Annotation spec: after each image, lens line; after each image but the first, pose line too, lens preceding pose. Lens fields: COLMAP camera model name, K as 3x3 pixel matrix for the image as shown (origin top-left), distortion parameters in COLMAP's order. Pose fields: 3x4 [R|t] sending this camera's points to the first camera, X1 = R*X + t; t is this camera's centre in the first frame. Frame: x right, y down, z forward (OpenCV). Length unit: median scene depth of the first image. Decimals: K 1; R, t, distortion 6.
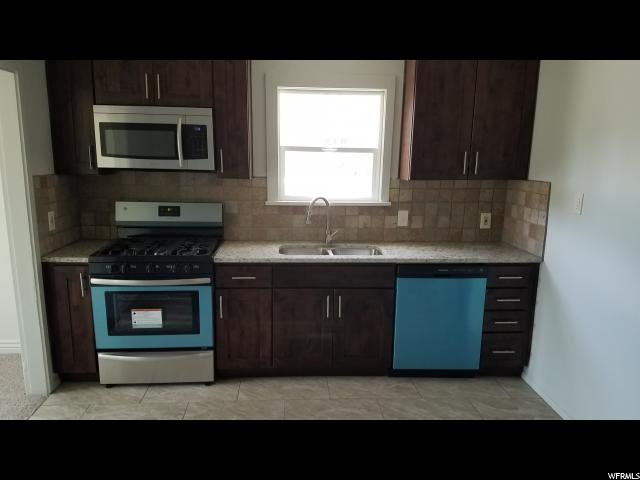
lens RADIAL K [[492.3, 0, 315.1], [0, 492.3, 259.0], [0, 0, 1]] dist [0.229062, -0.410598]
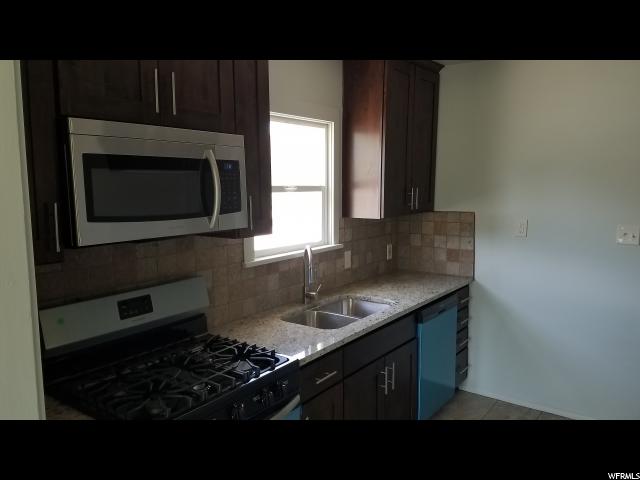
lens RADIAL K [[491.9, 0, 308.1], [0, 491.9, 240.3], [0, 0, 1]] dist [0.232598, -0.403608]
pose [[0.641377, -0.111099, 0.759140, -0.610961], [0.175286, 0.984509, -0.004012, -0.138036], [-0.746934, 0.135640, 0.650915, 0.499426]]
